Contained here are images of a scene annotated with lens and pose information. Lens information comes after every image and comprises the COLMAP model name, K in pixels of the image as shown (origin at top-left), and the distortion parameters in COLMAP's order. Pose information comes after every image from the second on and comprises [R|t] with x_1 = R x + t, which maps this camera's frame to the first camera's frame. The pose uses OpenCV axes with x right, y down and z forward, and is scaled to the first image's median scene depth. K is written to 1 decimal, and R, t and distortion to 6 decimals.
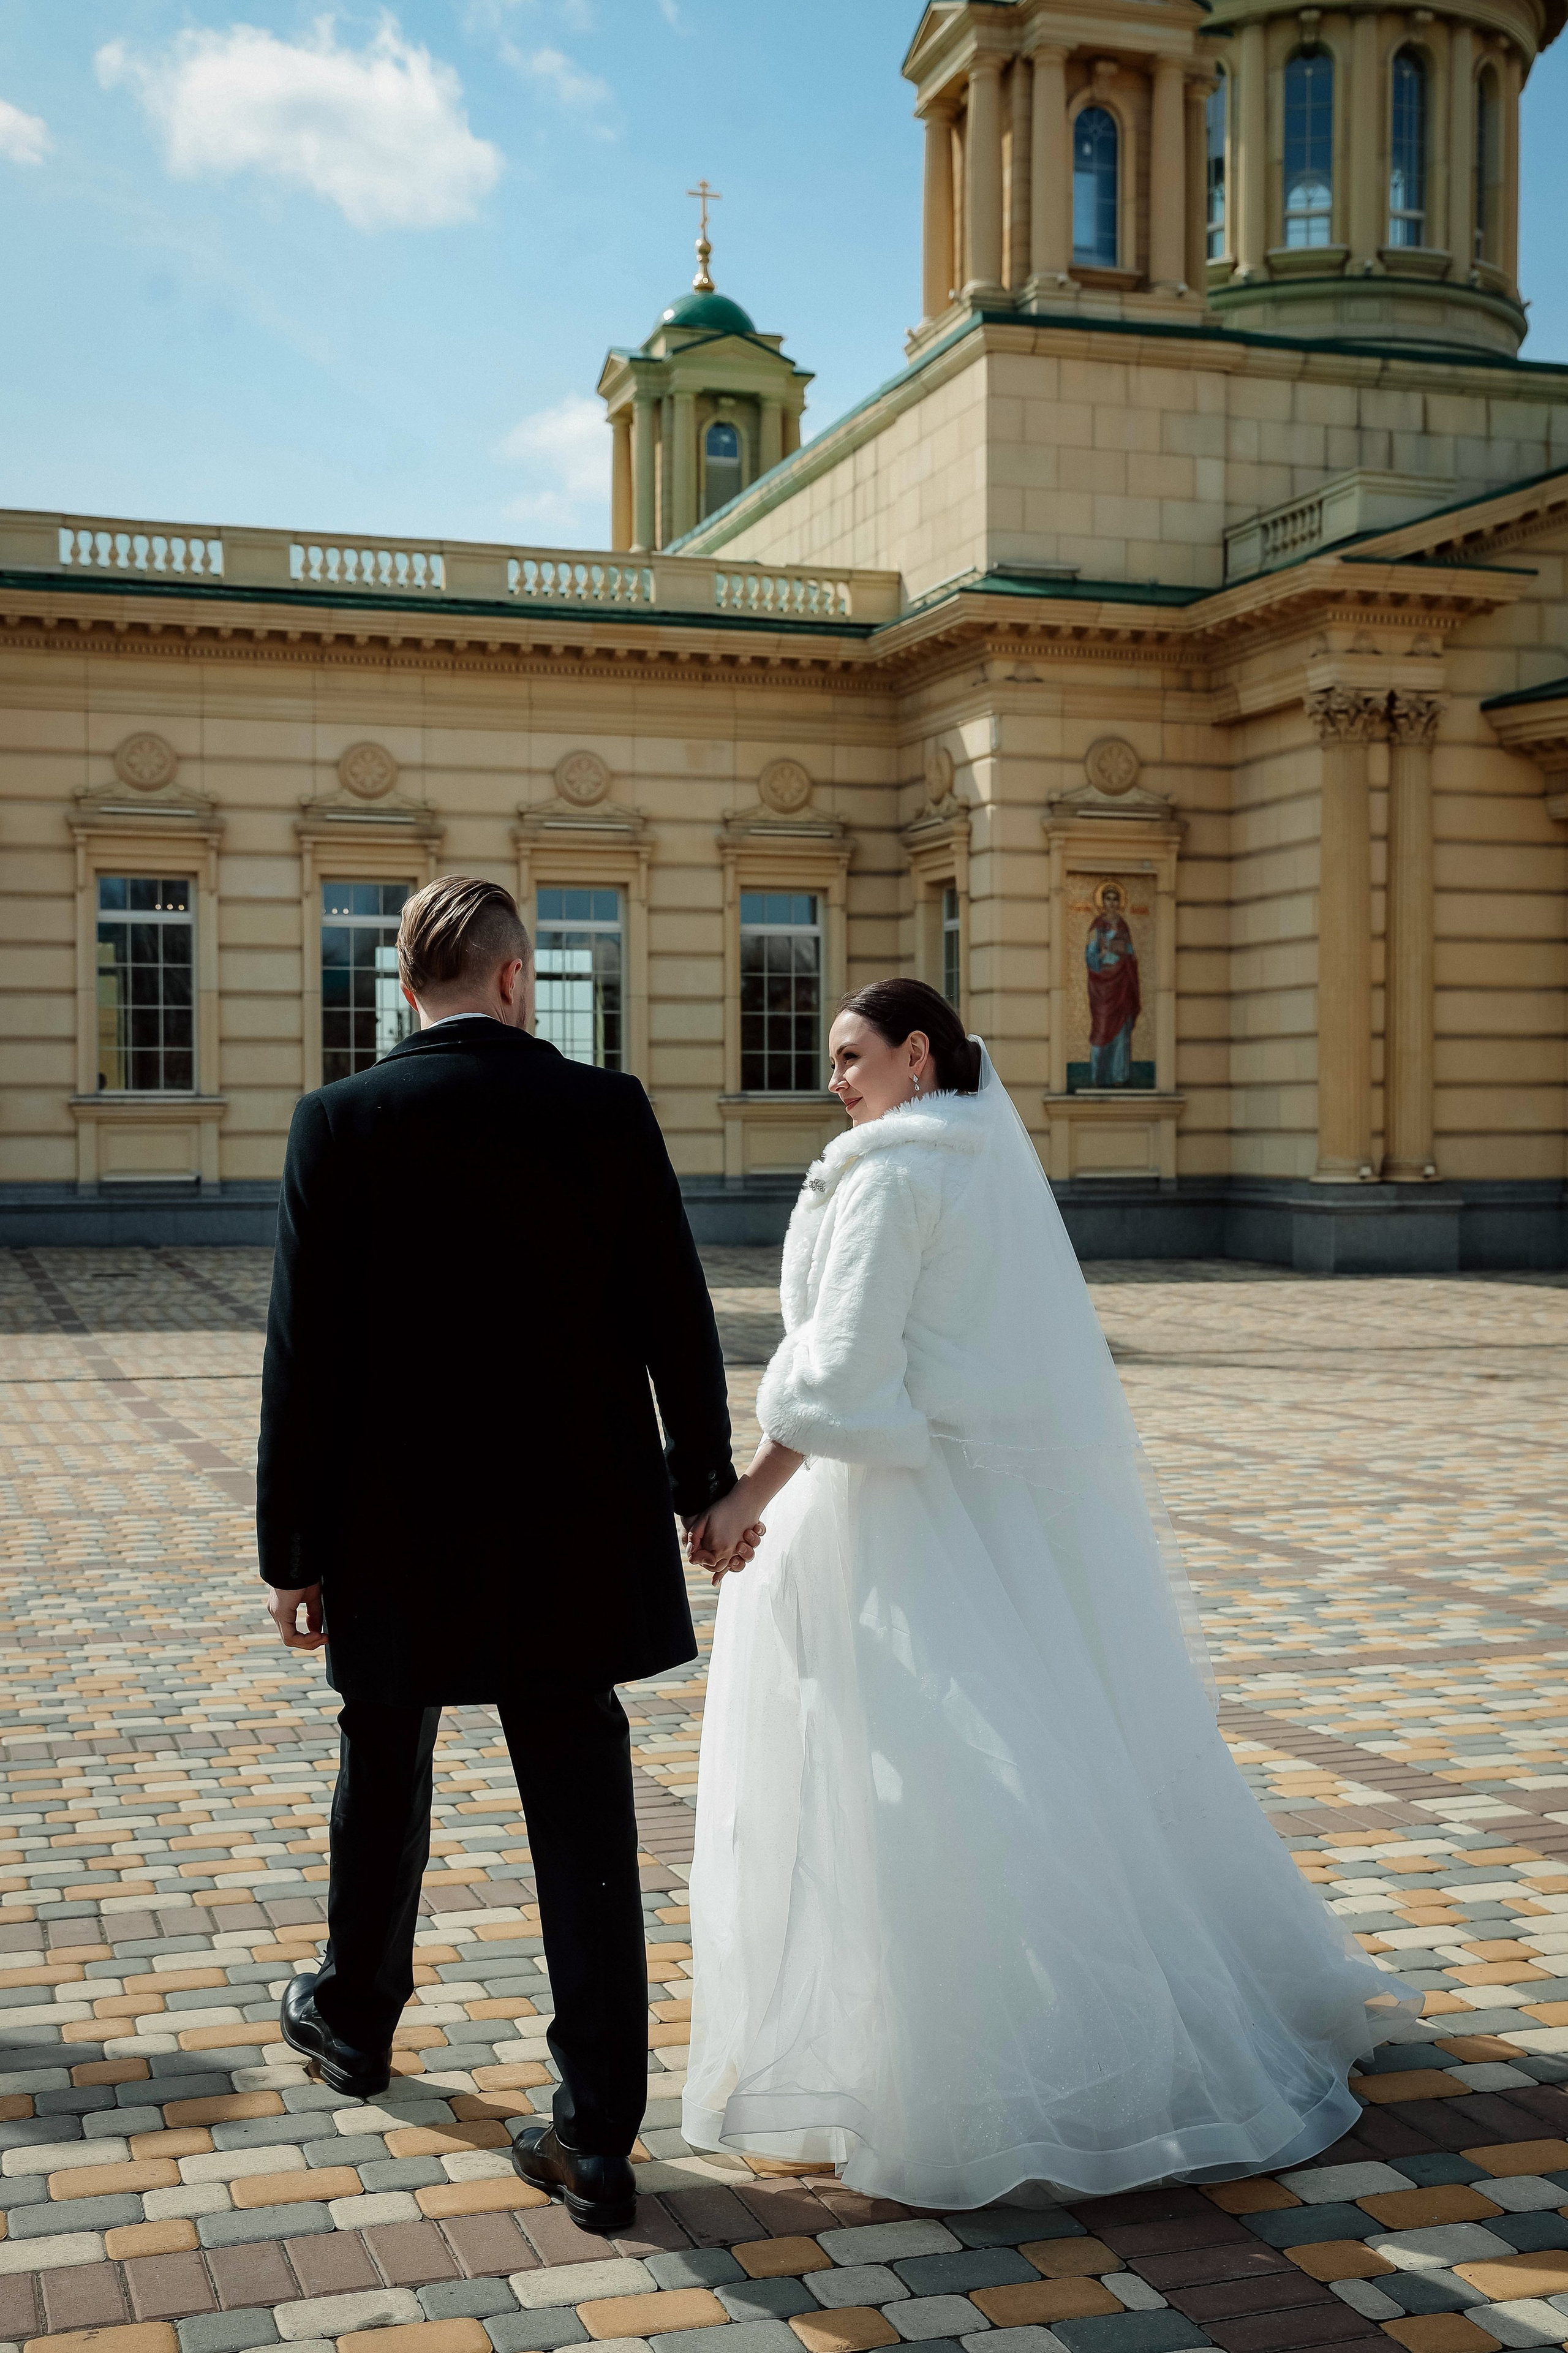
lens RADIAL K [[2737.0, 0, 785.0], [0, 2737.0, 1178.9], [0, 0, 1]] dist [0.016311, 0.047060]
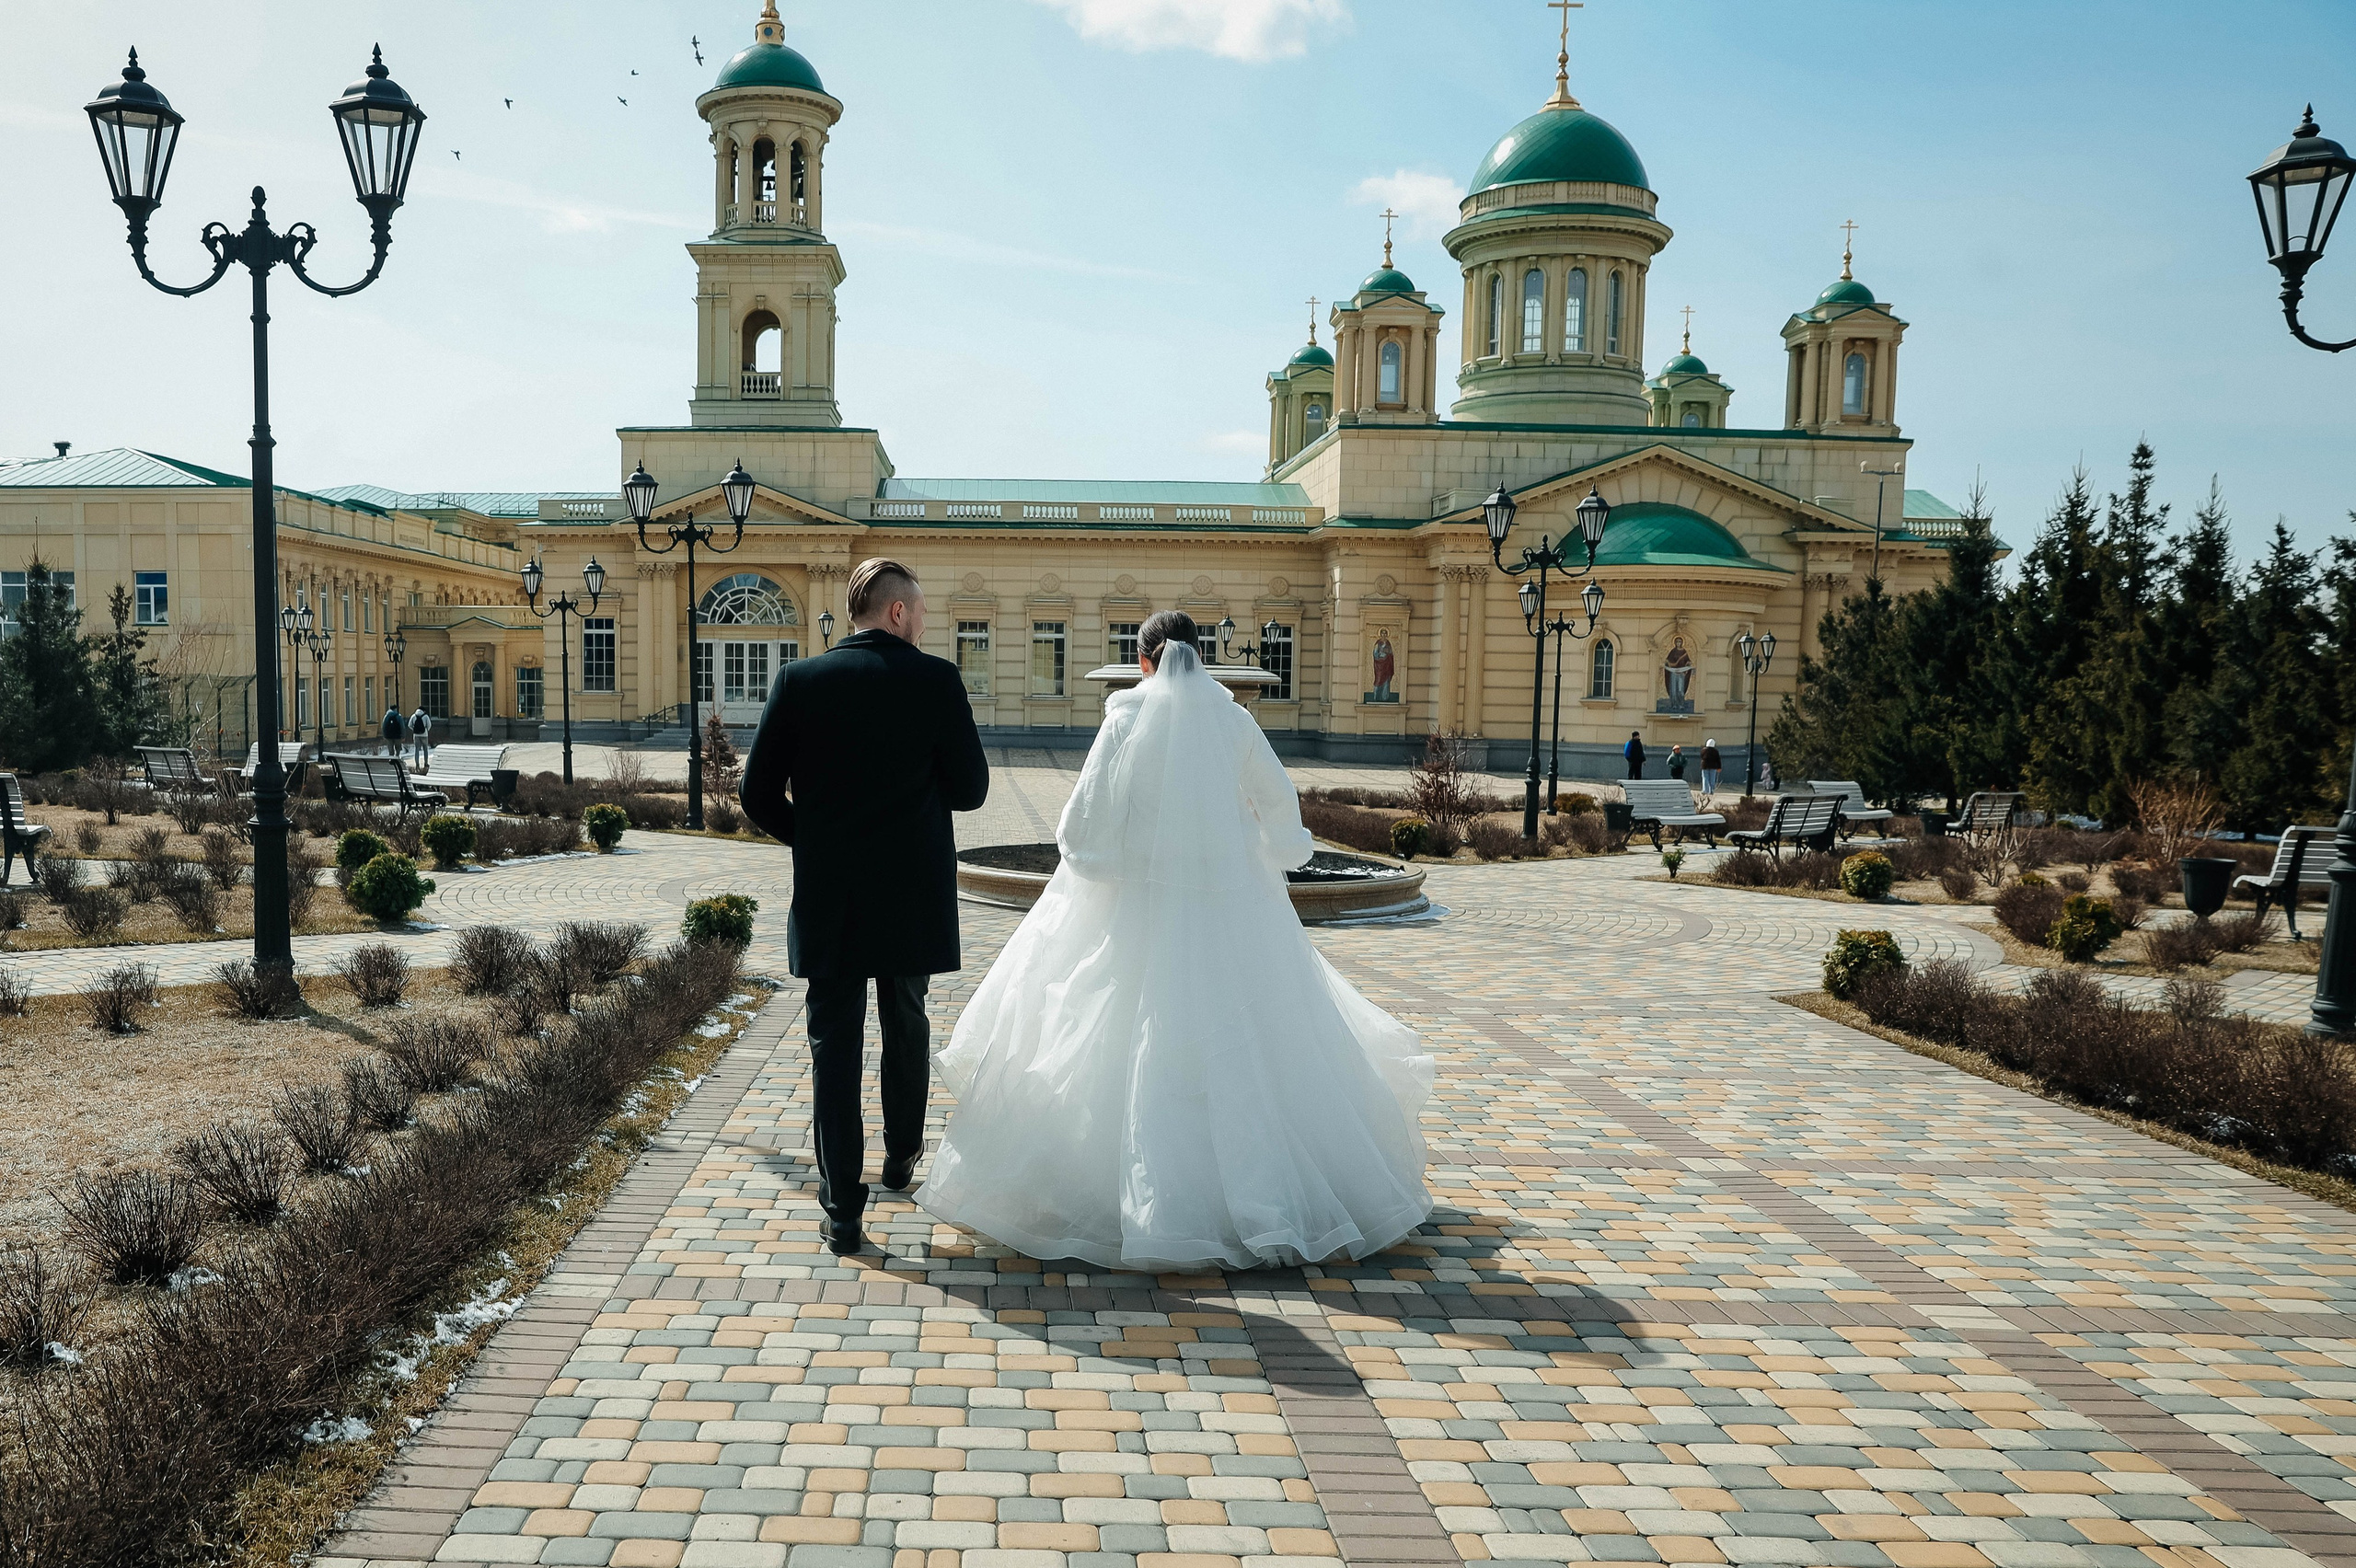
lens RADIAL K [[1983.7, 0, 949.5], [0, 1983.7, 942.0], [0, 0, 1]] dist [-0.124206, 0.118562]
pose [[0.942708, 0.059502, -0.328271, 0.375199], [-0.021412, 0.992729, 0.118452, -0.018615], [0.332932, -0.104637, 0.937127, -1.036736]]
